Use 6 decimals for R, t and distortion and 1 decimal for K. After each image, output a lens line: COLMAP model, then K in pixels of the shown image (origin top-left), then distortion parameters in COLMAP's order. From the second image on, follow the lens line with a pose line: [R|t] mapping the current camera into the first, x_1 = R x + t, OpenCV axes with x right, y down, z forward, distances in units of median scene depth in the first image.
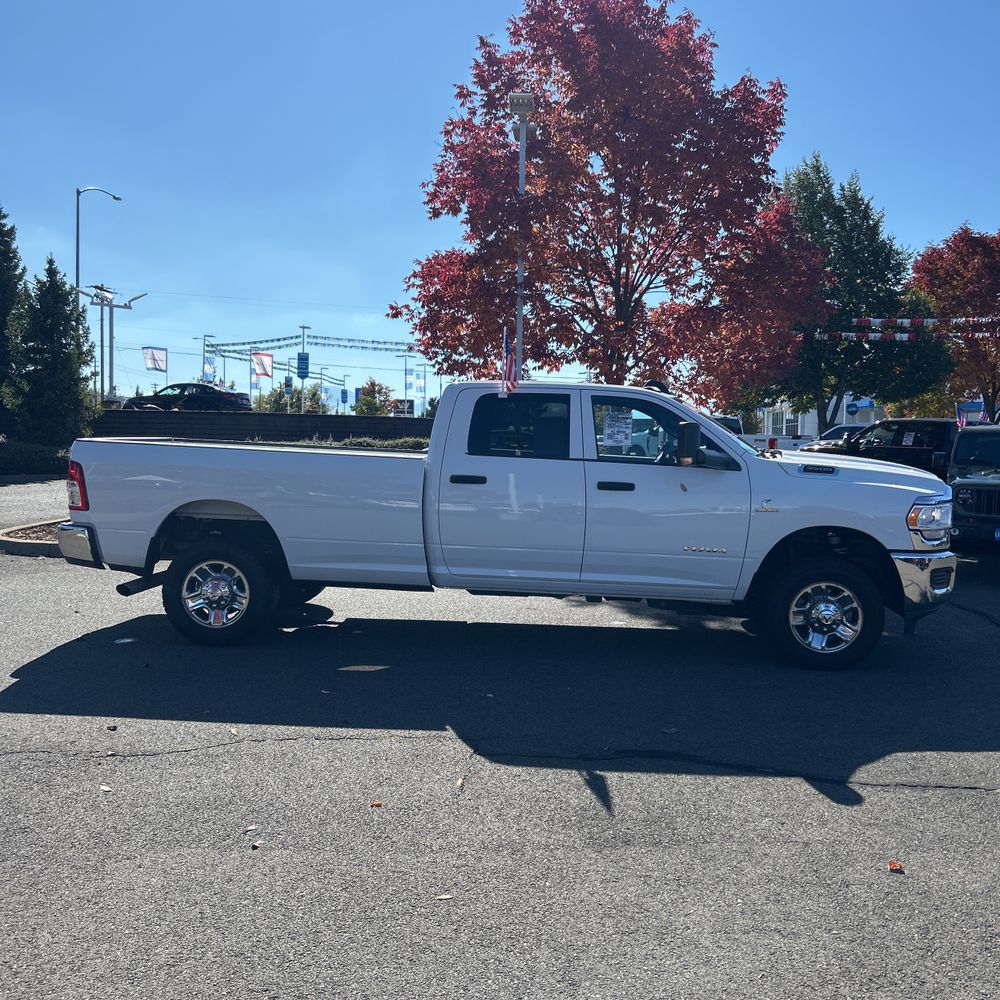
lens RADIAL K [[1004.2, 0, 496.2], [0, 1004.2, 499.6], [0, 0, 1]] dist [0.047103, -0.039524]
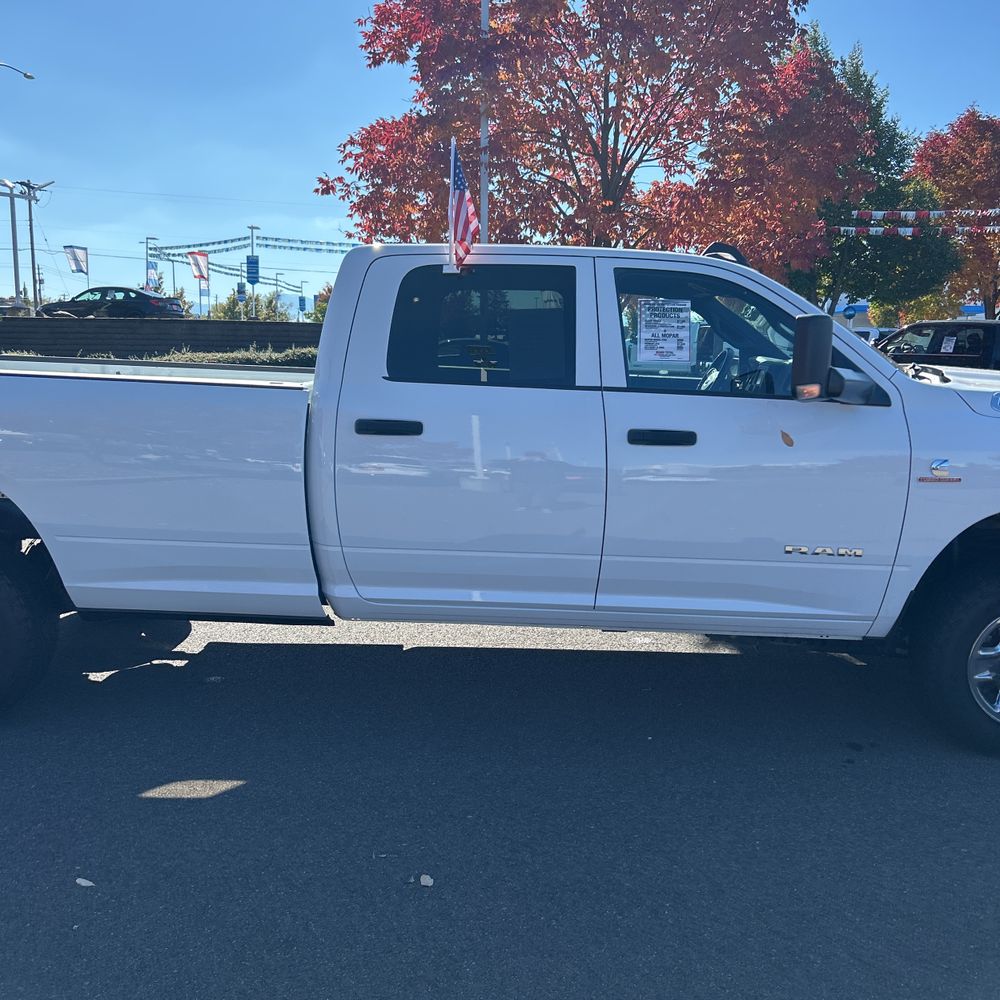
lens RADIAL K [[1014.1, 0, 505.1], [0, 1014.1, 501.3], [0, 0, 1]] dist [0.012646, 0.008333]
pose [[0.999132, -0.013337, 0.039467, 0.004112], [0.009735, 0.995886, 0.090091, -0.009452], [-0.040507, -0.089629, 0.995151, 0.149343]]
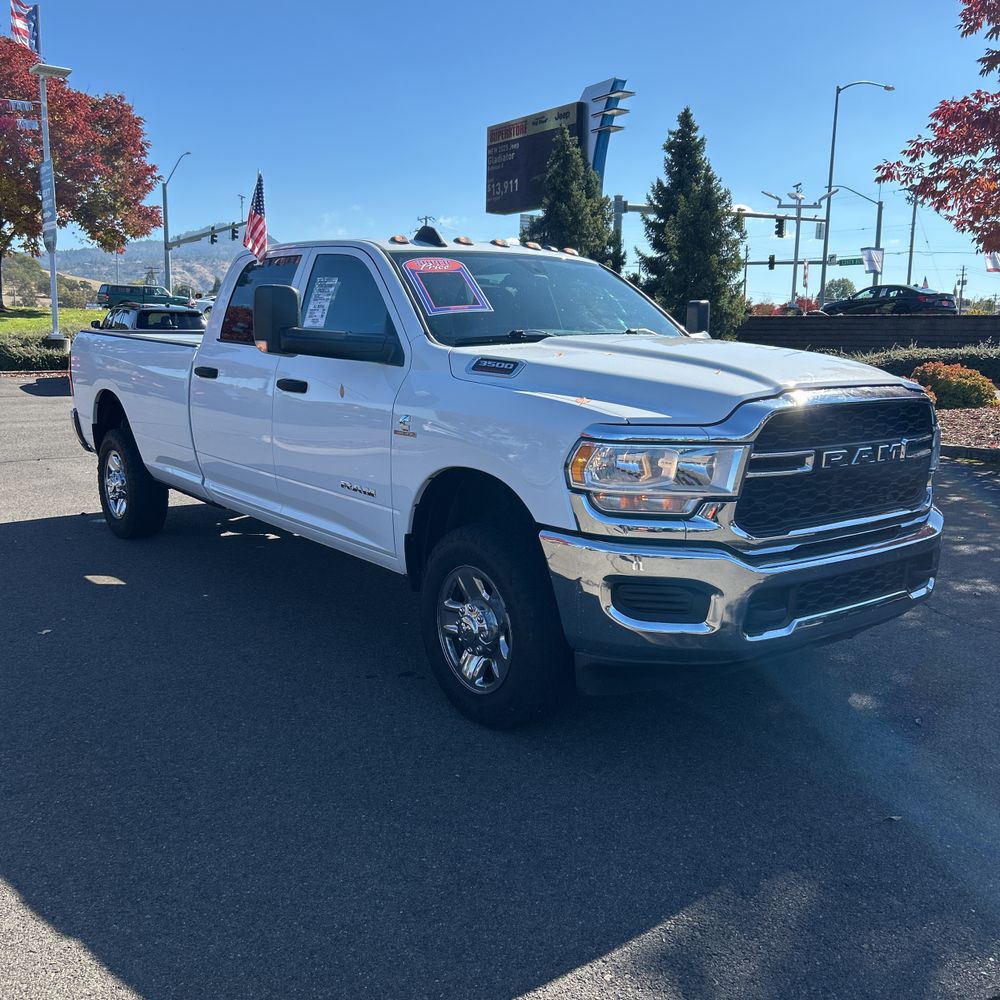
lens RADIAL K [[998.2, 0, 505.6], [0, 998.2, 501.1], [0, 0, 1]] dist [0.052596, -0.017457]
pose [[0.686119, 0.110892, -0.718988, 0.237602], [-0.047829, 0.993052, 0.107520, -0.005065], [0.725916, -0.039383, 0.686655, 0.205392]]
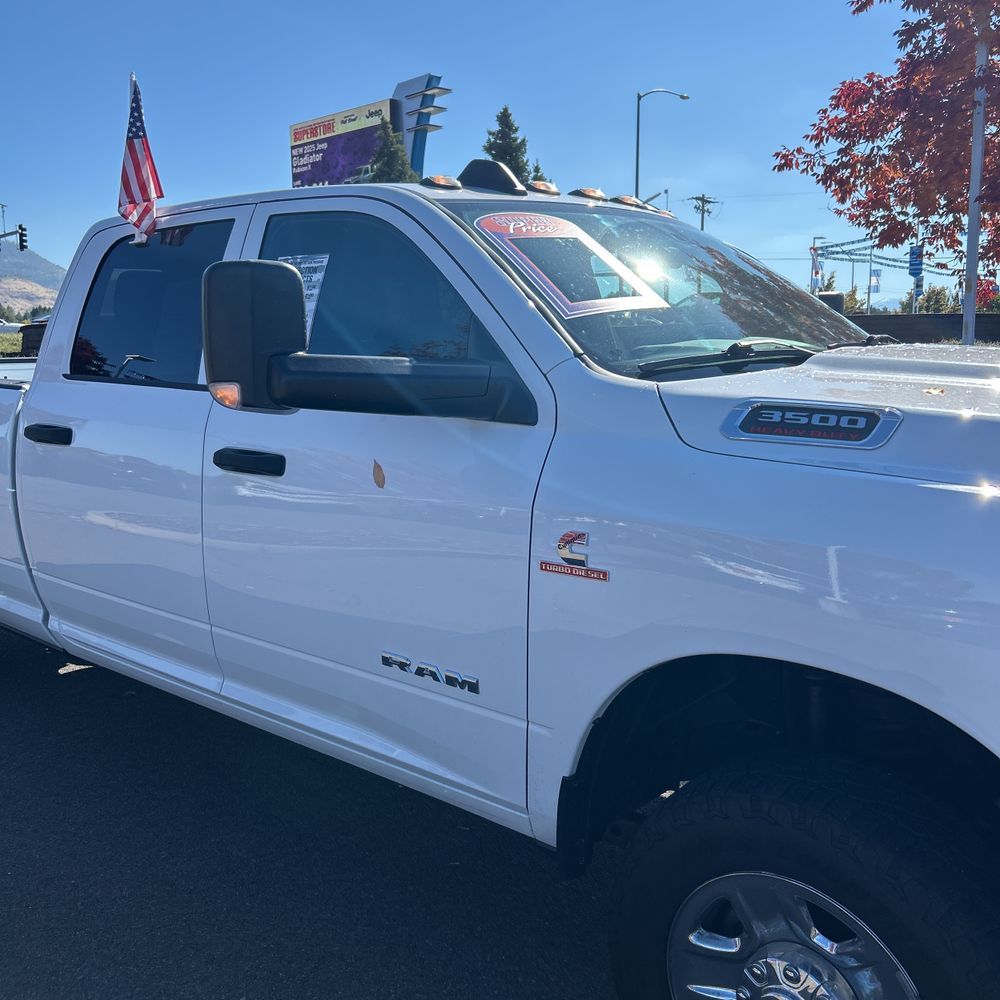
lens RADIAL K [[1004.2, 0, 496.2], [0, 1004.2, 499.6], [0, 0, 1]] dist [0.047103, -0.039524]
pose [[0.812719, 0.056912, -0.579870, 0.131958], [-0.006524, 0.996045, 0.088614, -0.010632], [0.582620, -0.068235, 0.809875, 0.247143]]
